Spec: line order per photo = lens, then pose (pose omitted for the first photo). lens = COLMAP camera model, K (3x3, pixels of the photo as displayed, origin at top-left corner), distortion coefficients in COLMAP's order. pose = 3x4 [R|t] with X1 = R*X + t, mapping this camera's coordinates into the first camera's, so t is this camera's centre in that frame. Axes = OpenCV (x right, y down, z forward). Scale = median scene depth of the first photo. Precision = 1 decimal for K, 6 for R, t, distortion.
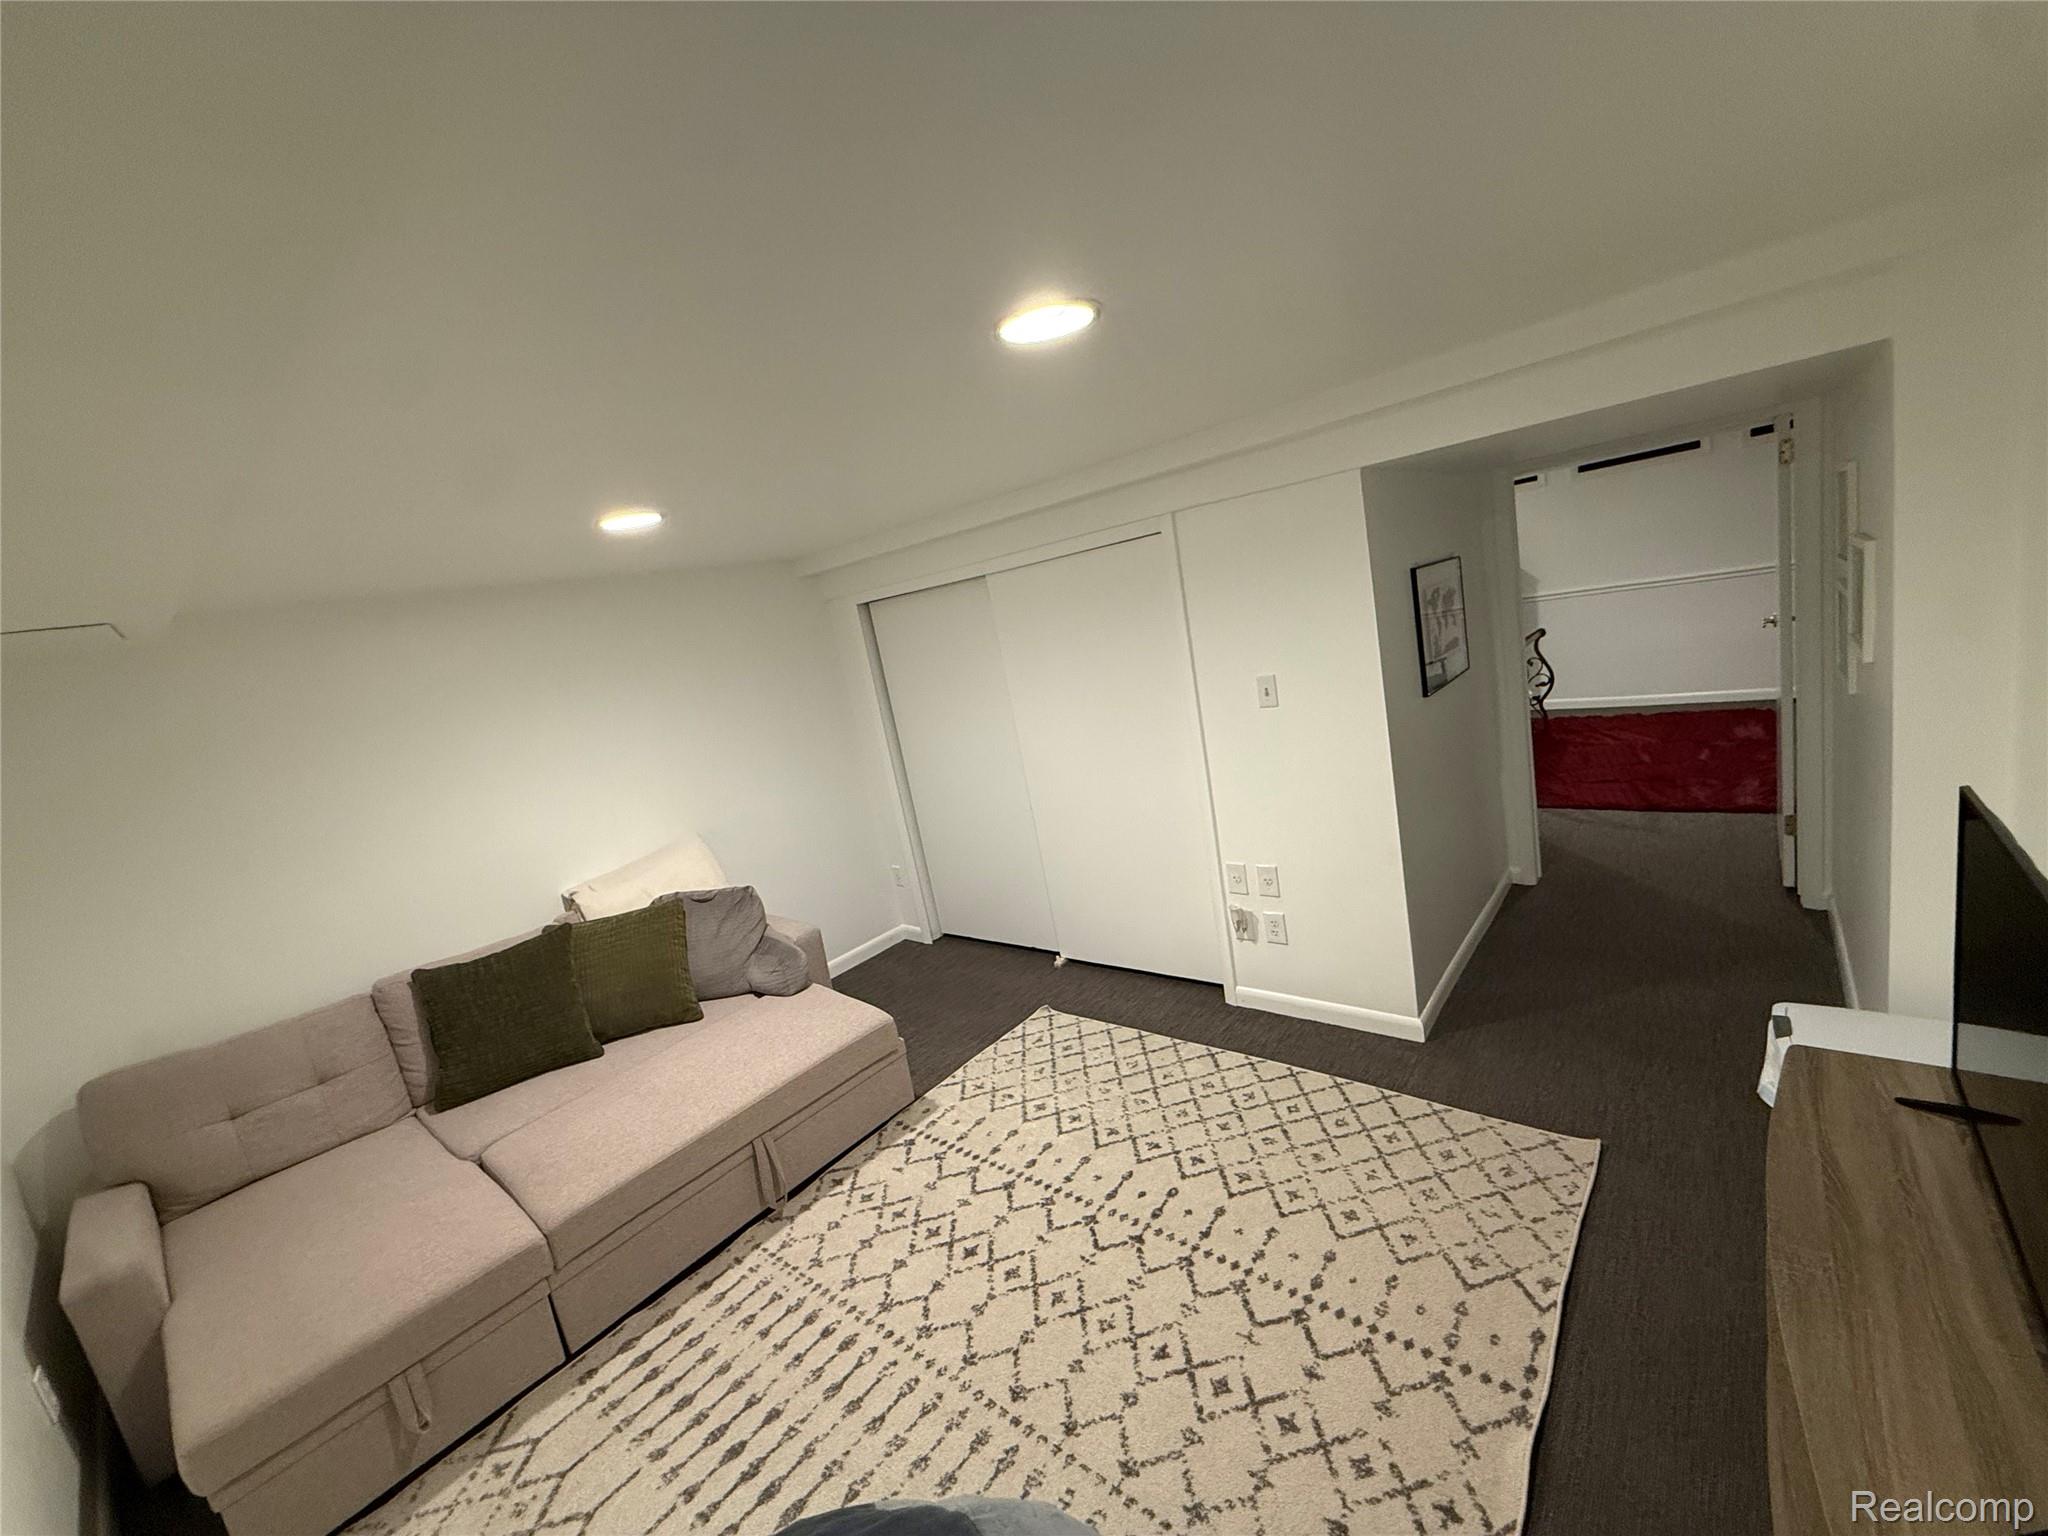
lens RADIAL K [[836.9, 0, 1023.2], [0, 836.9, 766.0], [0, 0, 1]] dist [-0.004044, 0.000286]
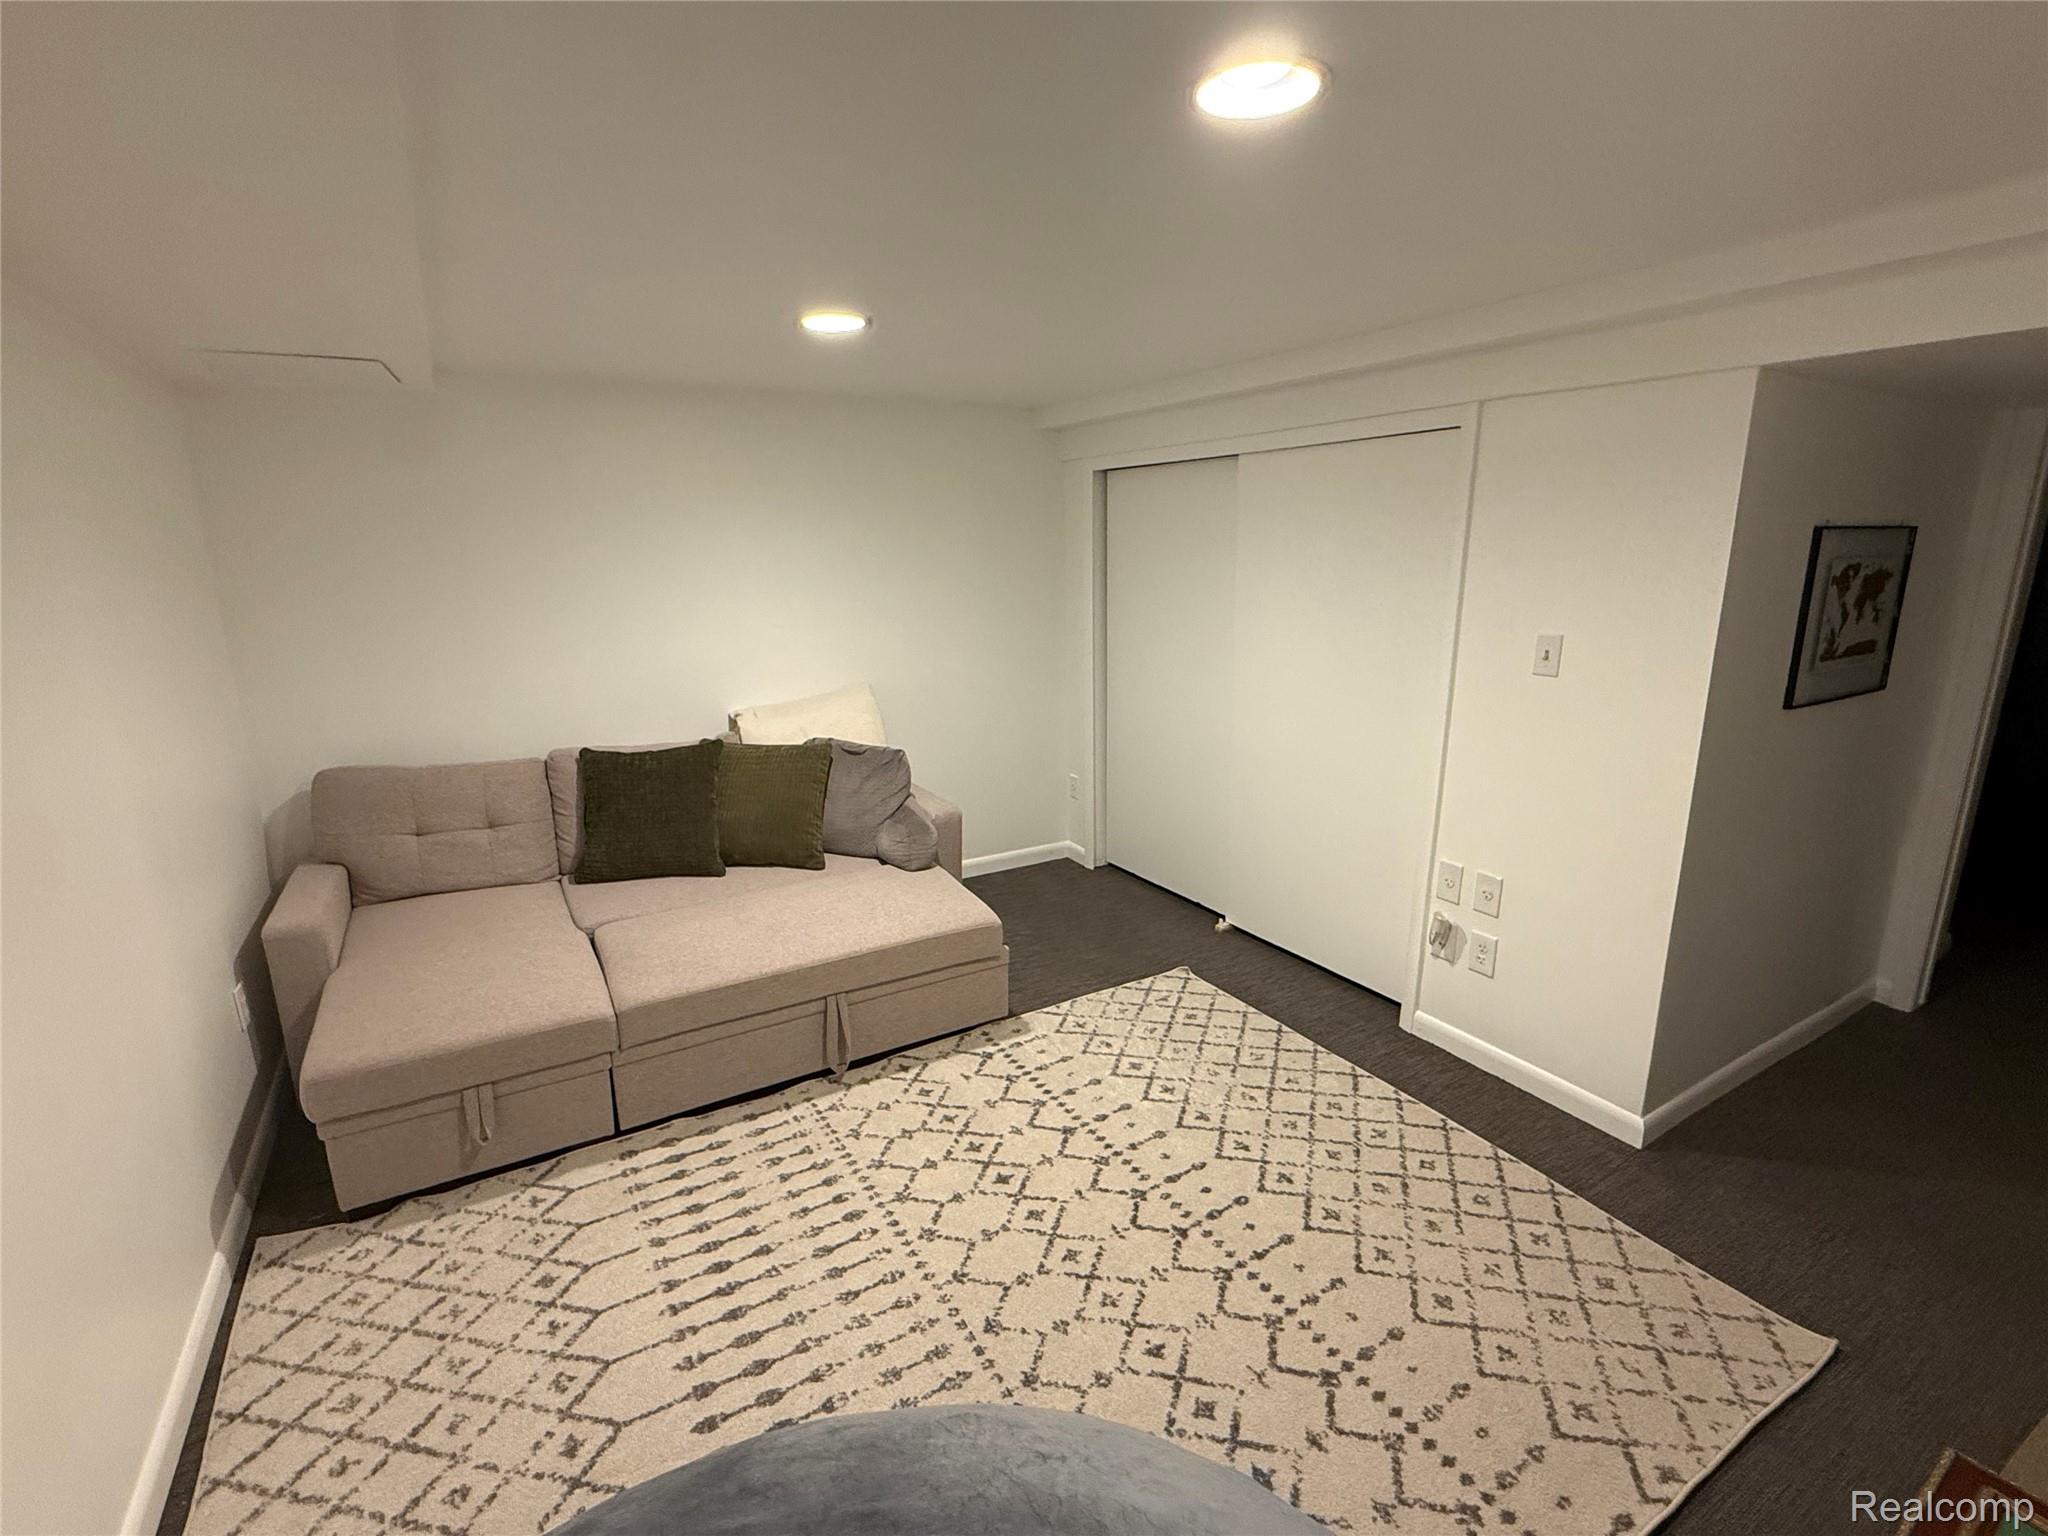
lens RADIAL K [[955.5, 0, 1021.8], [0, 955.5, 773.4], [0, 0, 1]] dist [-0.005409, 0.001006]
pose [[0.932115, 0.240011, -0.271213, 0.127050], [-0.216468, 0.969601, 0.114087, 0.025011], [0.290350, -0.047633, 0.955734, 0.025136]]
